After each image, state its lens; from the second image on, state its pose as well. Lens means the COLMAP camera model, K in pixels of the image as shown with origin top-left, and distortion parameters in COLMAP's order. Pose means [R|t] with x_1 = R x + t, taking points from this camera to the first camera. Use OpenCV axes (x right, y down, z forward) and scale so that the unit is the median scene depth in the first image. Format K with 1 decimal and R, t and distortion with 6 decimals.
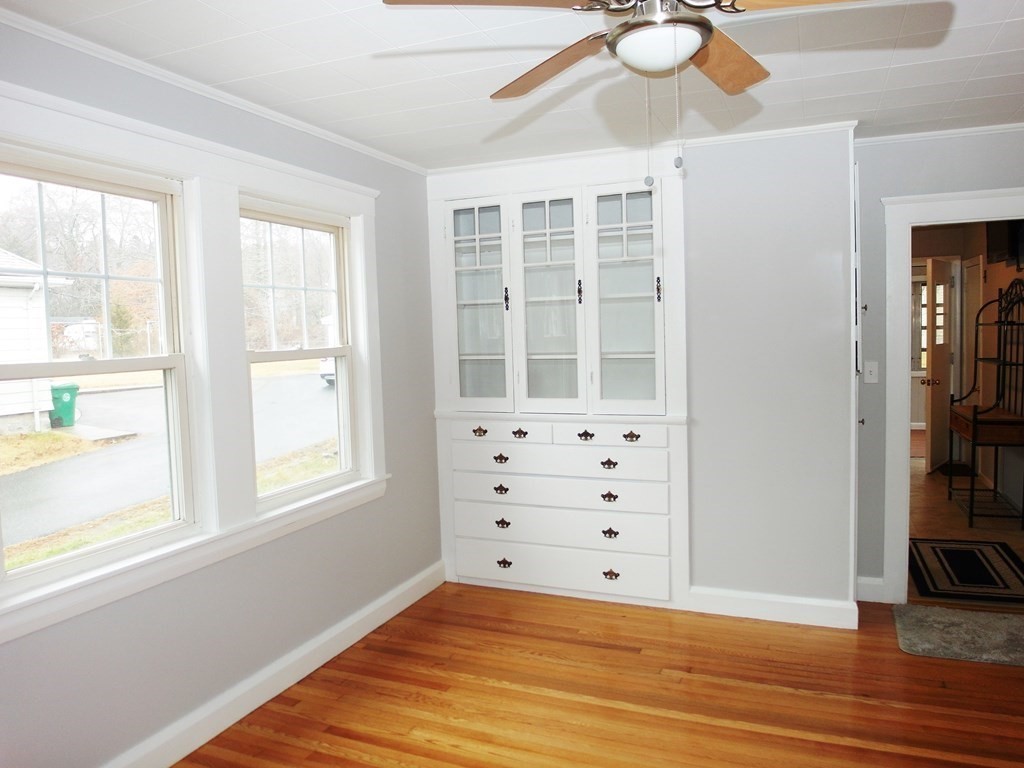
lens RADIAL K [[728.5, 0, 512.1], [0, 728.5, 381.6], [0, 0, 1]] dist [-0.057853, 0.002592]
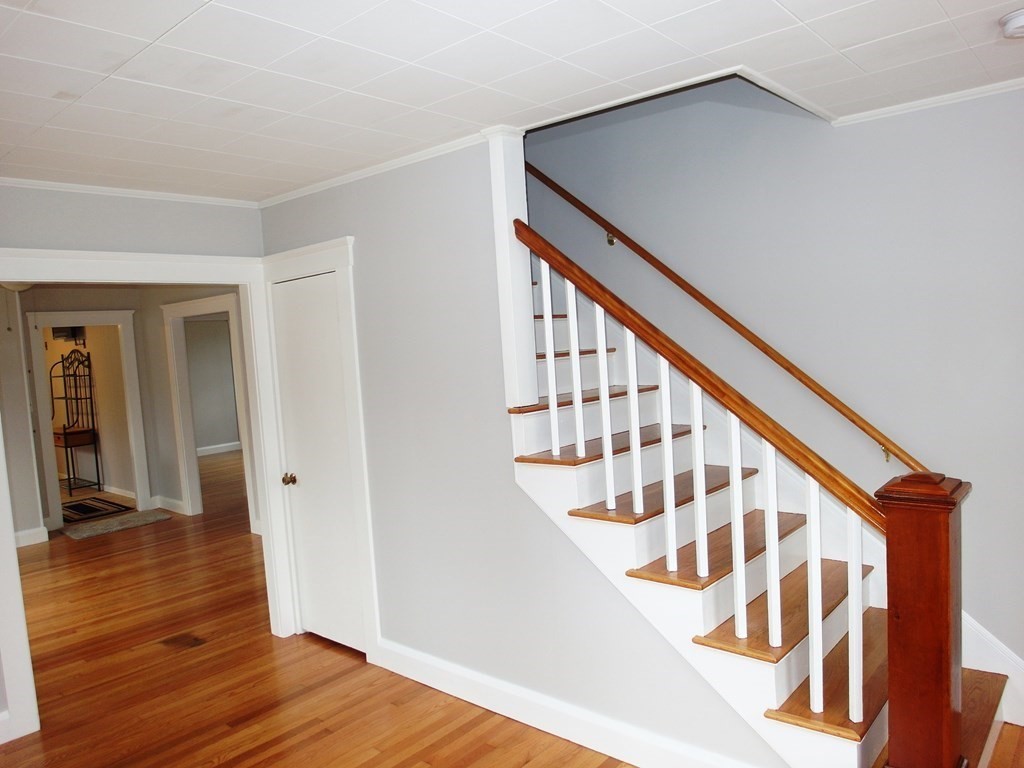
lens RADIAL K [[728.5, 0, 512.1], [0, 728.5, 381.6], [0, 0, 1]] dist [-0.057853, 0.002592]
pose [[0.309645, -0.045970, 0.949740, -0.828842], [0.113255, 0.993503, 0.011164, 0.044753], [-0.944083, 0.104106, 0.312840, -0.729838]]
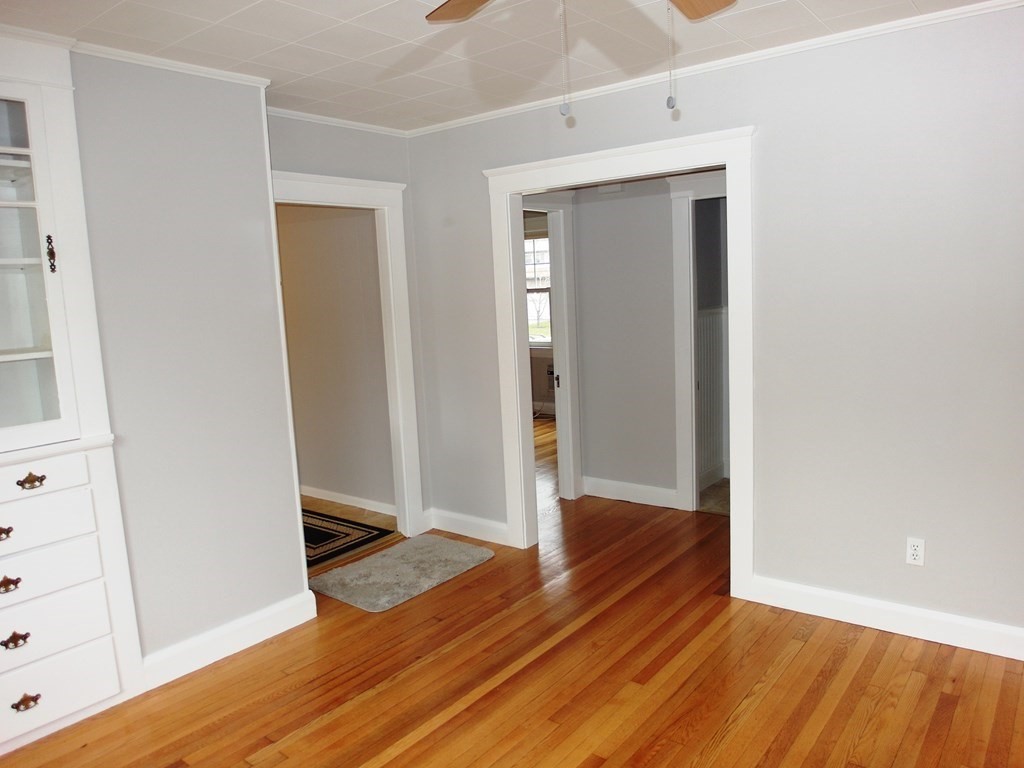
lens RADIAL K [[739.7, 0, 515.9], [0, 739.7, 386.9], [0, 0, 1]] dist [-0.057874, 0.006203]
pose [[0.249603, -0.114240, 0.961586, -0.343705], [0.091371, 0.991365, 0.094060, -0.029100], [-0.964028, 0.064384, 0.257886, 0.426424]]
